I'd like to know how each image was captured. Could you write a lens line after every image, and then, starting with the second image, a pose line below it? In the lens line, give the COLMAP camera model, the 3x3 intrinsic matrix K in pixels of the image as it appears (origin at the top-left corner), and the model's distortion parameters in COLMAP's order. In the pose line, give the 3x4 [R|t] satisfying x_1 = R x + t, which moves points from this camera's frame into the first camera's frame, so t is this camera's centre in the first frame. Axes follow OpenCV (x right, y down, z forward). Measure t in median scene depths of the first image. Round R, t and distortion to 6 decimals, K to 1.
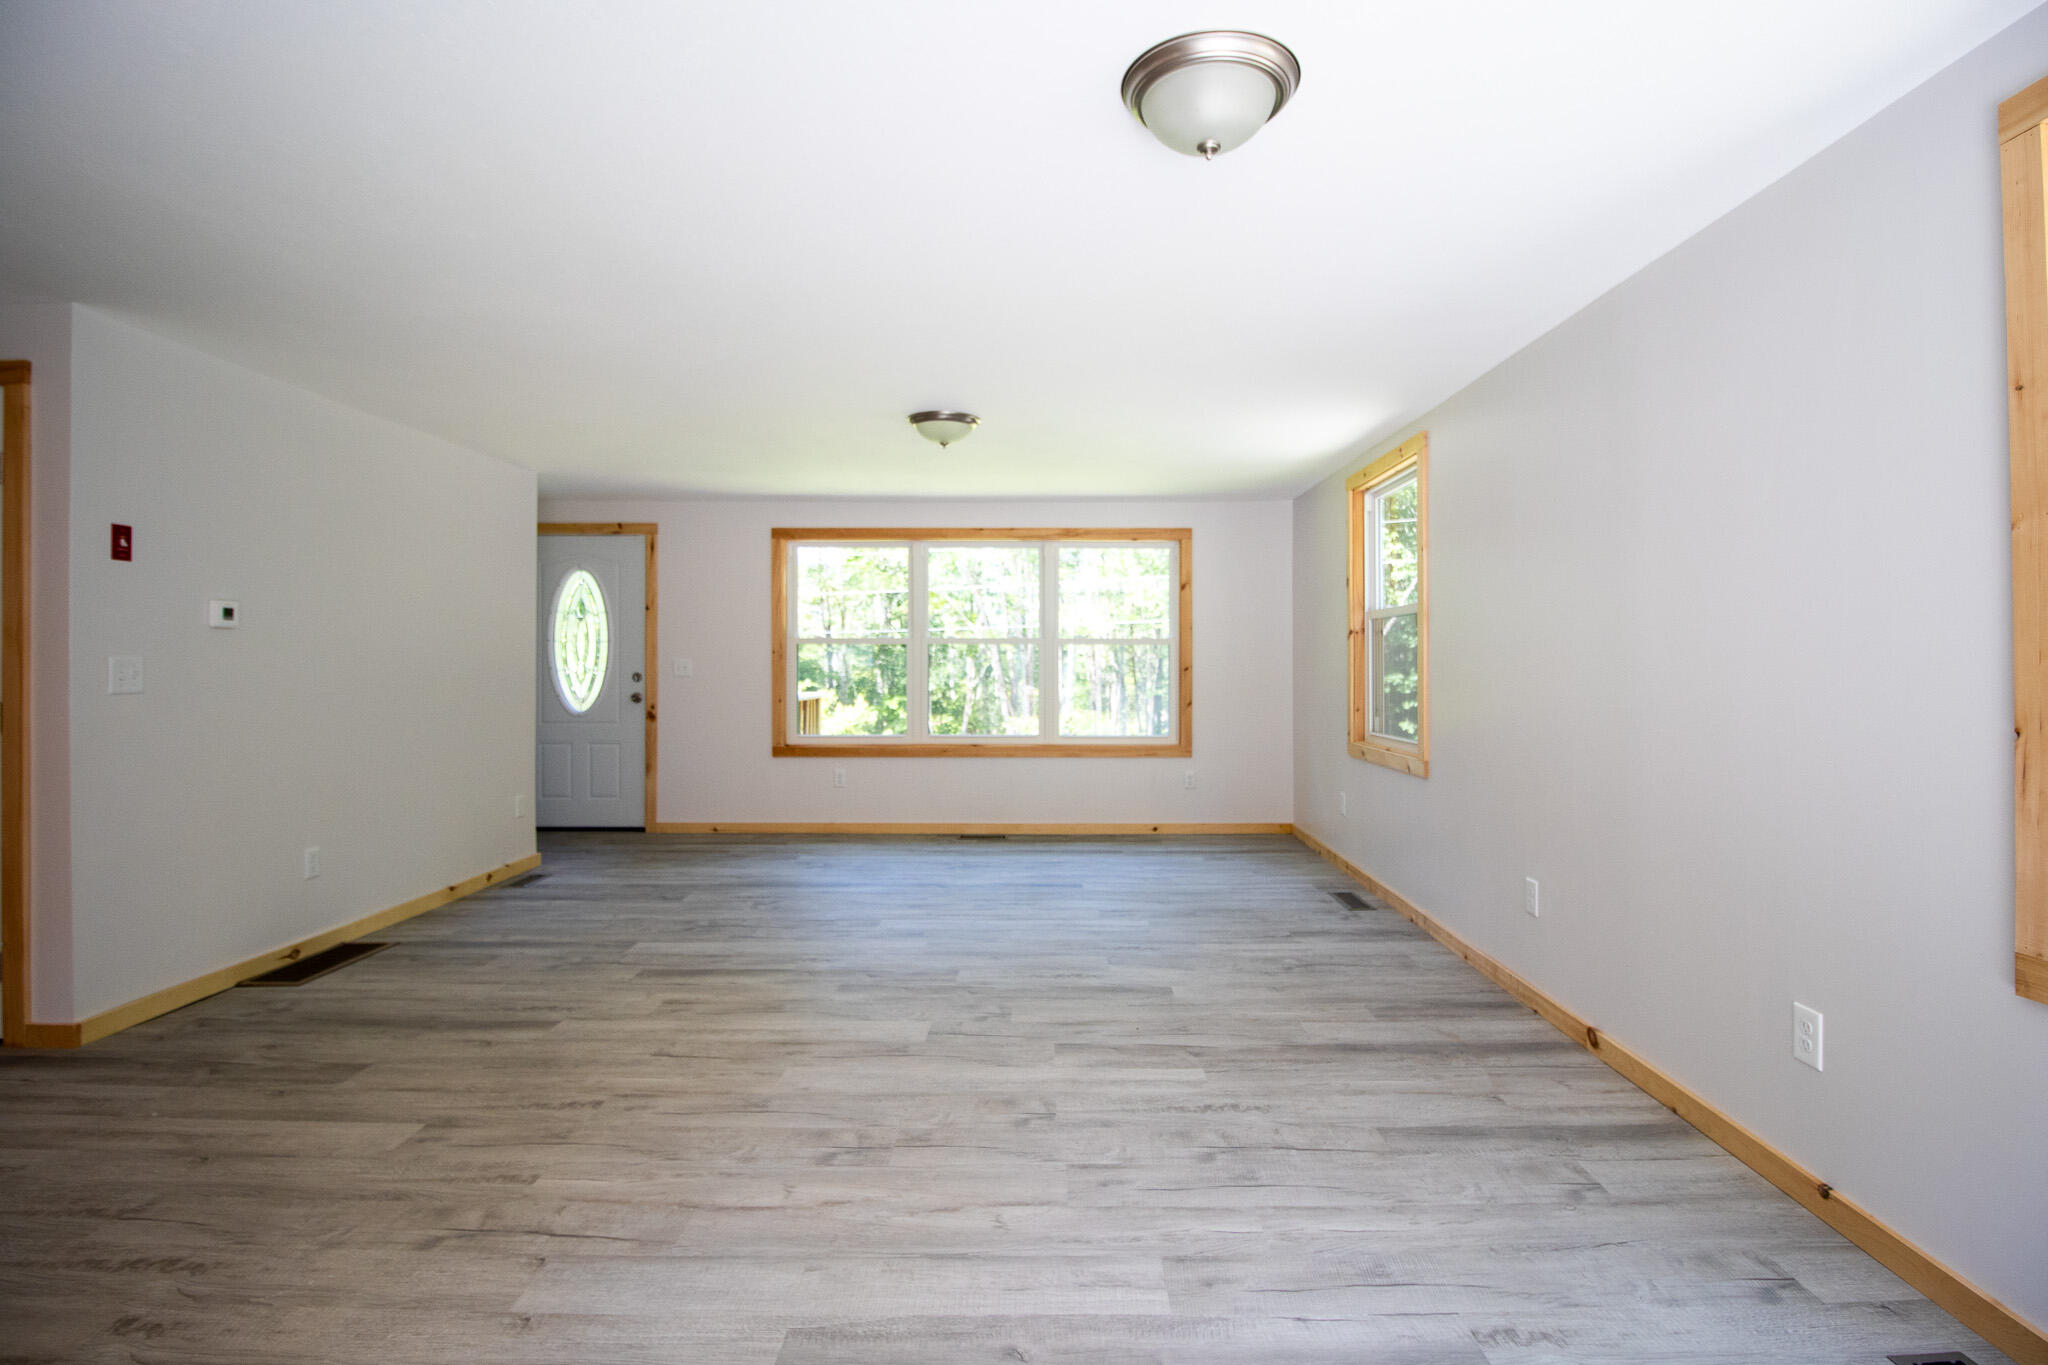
lens RADIAL K [[973.4, 0, 1027.2], [0, 973.4, 667.6], [0, 0, 1]] dist [-0.010091, -0.006662]
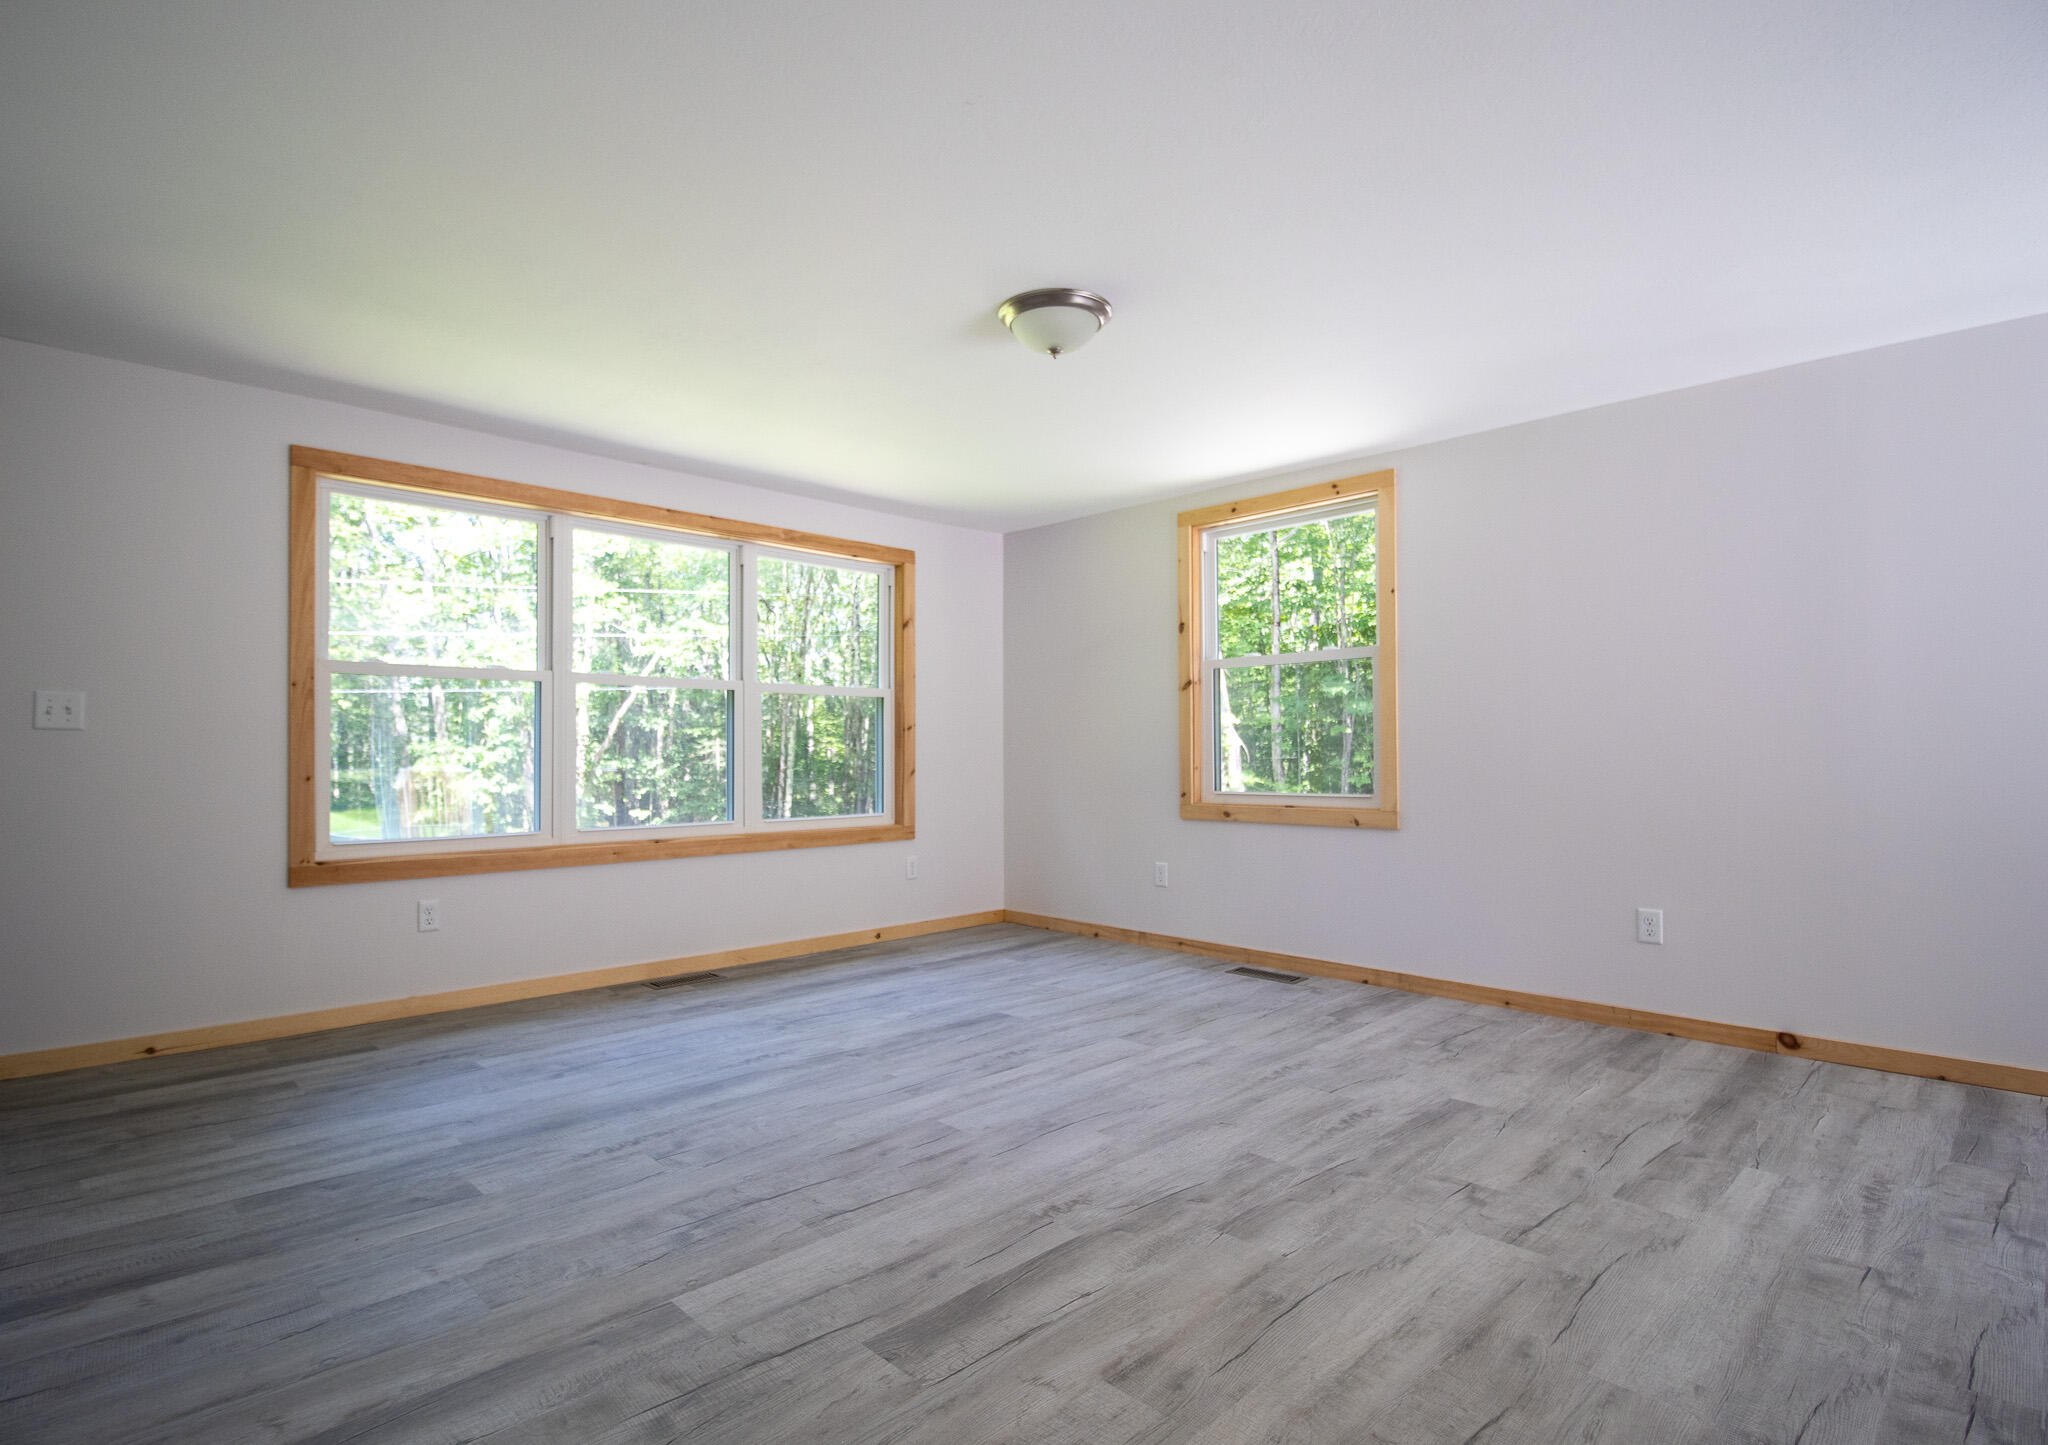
lens RADIAL K [[1050.1, 0, 958.1], [0, 1050.1, 738.9], [0, 0, 1]] dist [-0.008733, -0.010975]
pose [[0.718452, 0.007463, 0.695536, -0.866438], [0.005948, 0.999840, -0.016872, 0.054584], [-0.695551, 0.016259, 0.718293, 0.774671]]
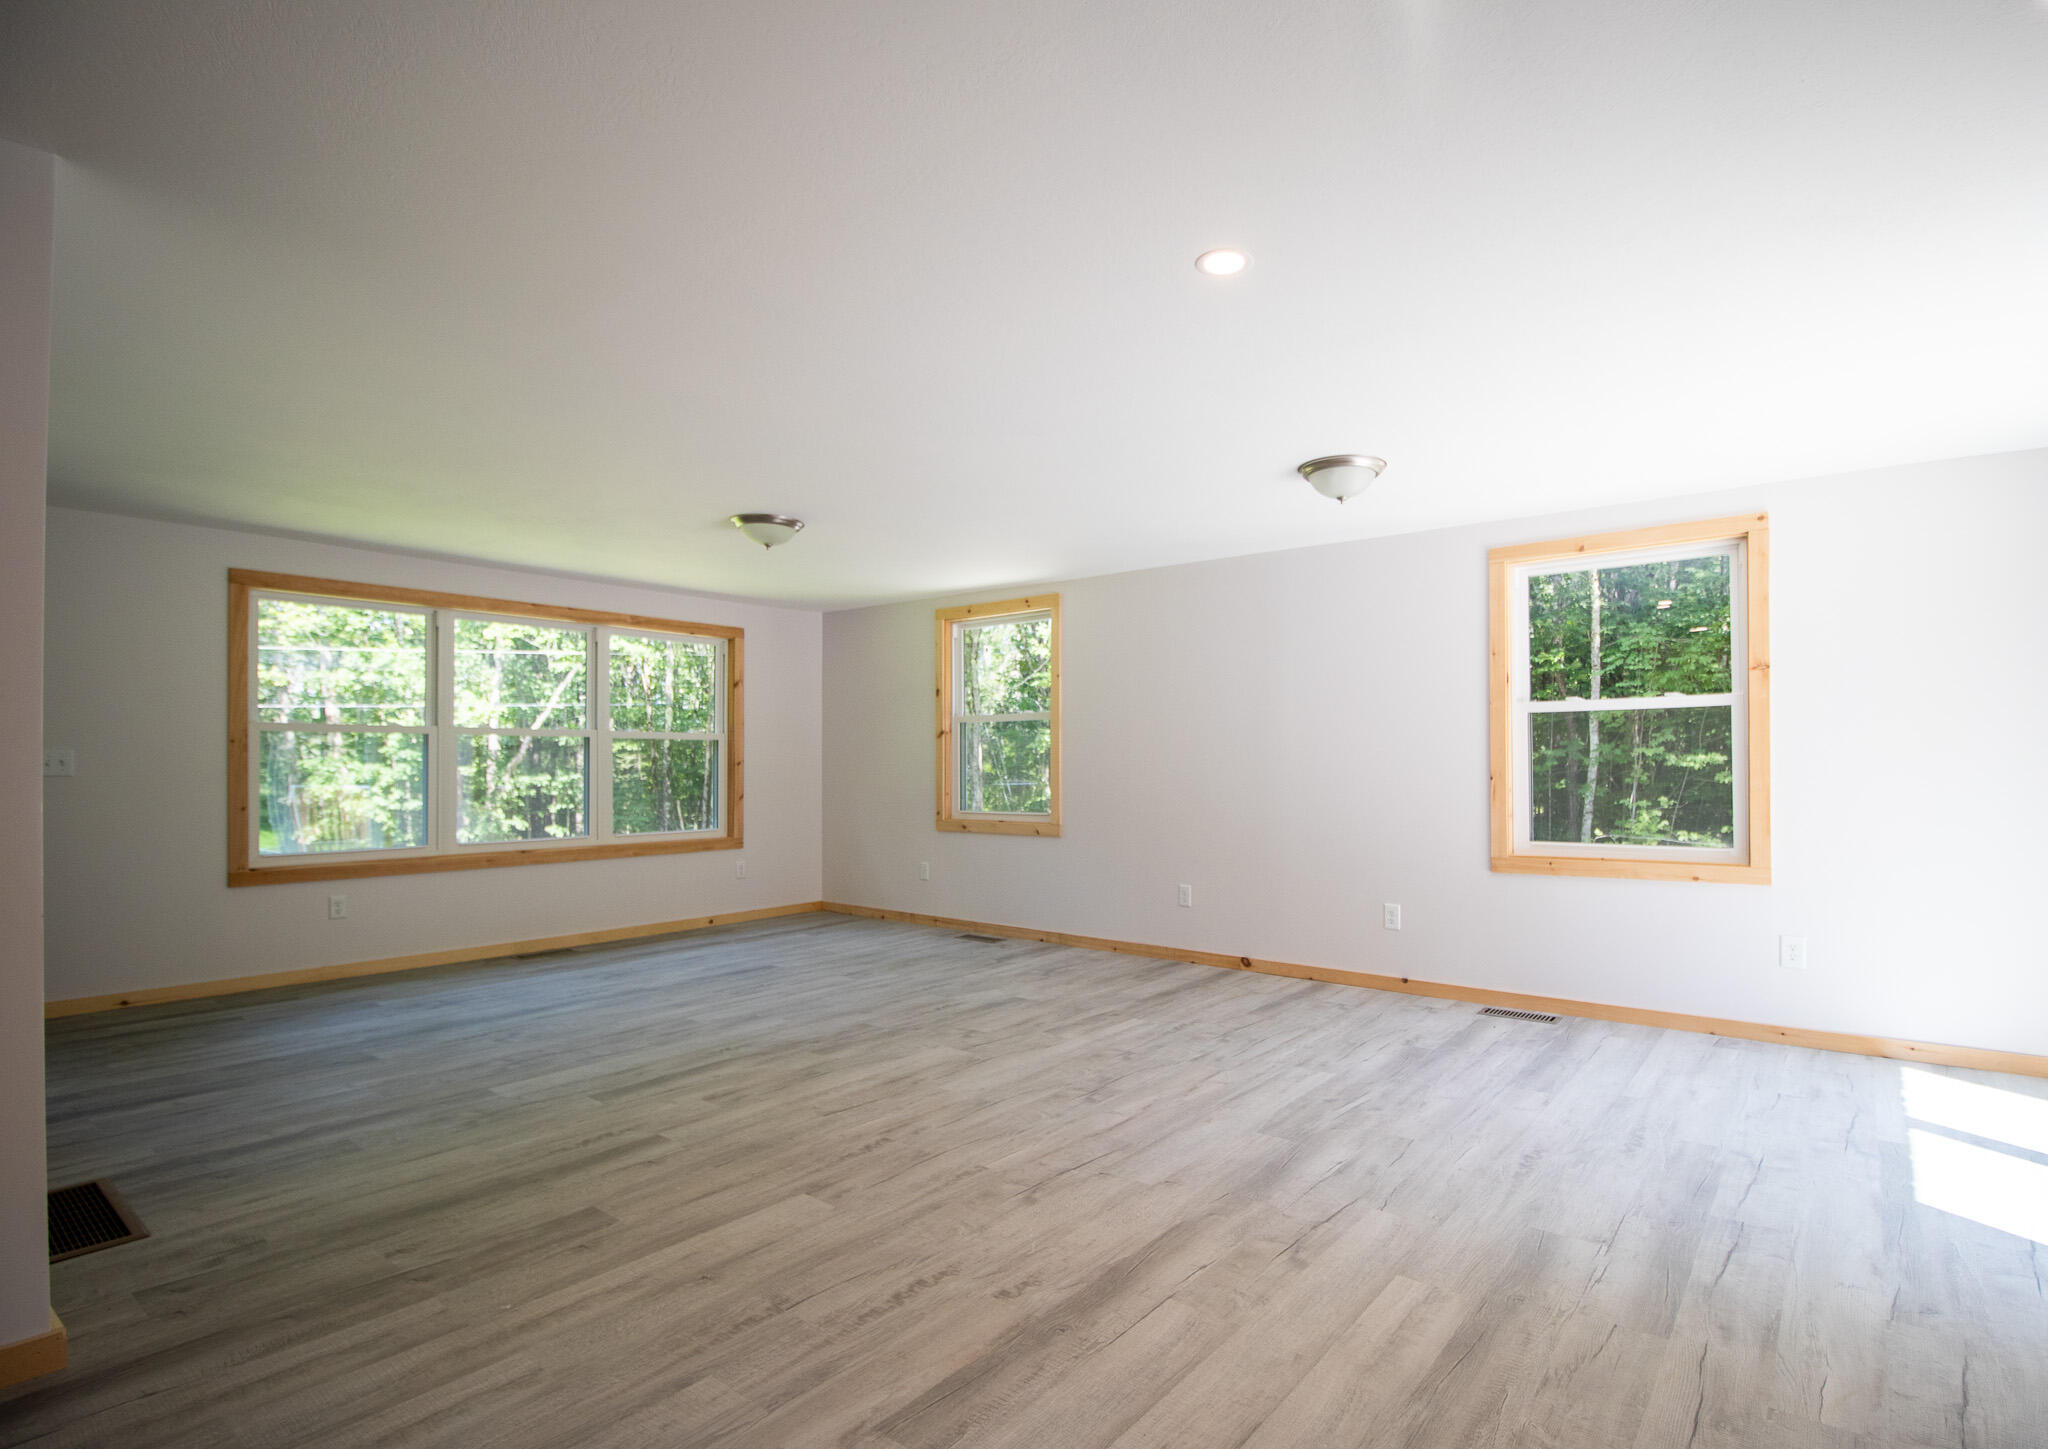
lens RADIAL K [[1050.1, 0, 1107.4], [0, 1050.1, 750.0], [0, 0, 1]] dist [-0.008733, -0.010975]
pose [[0.581019, 0.009092, 0.813839, -1.118042], [0.005673, 0.999868, -0.015220, 0.014661], [-0.813870, 0.013460, 0.580891, 0.065781]]
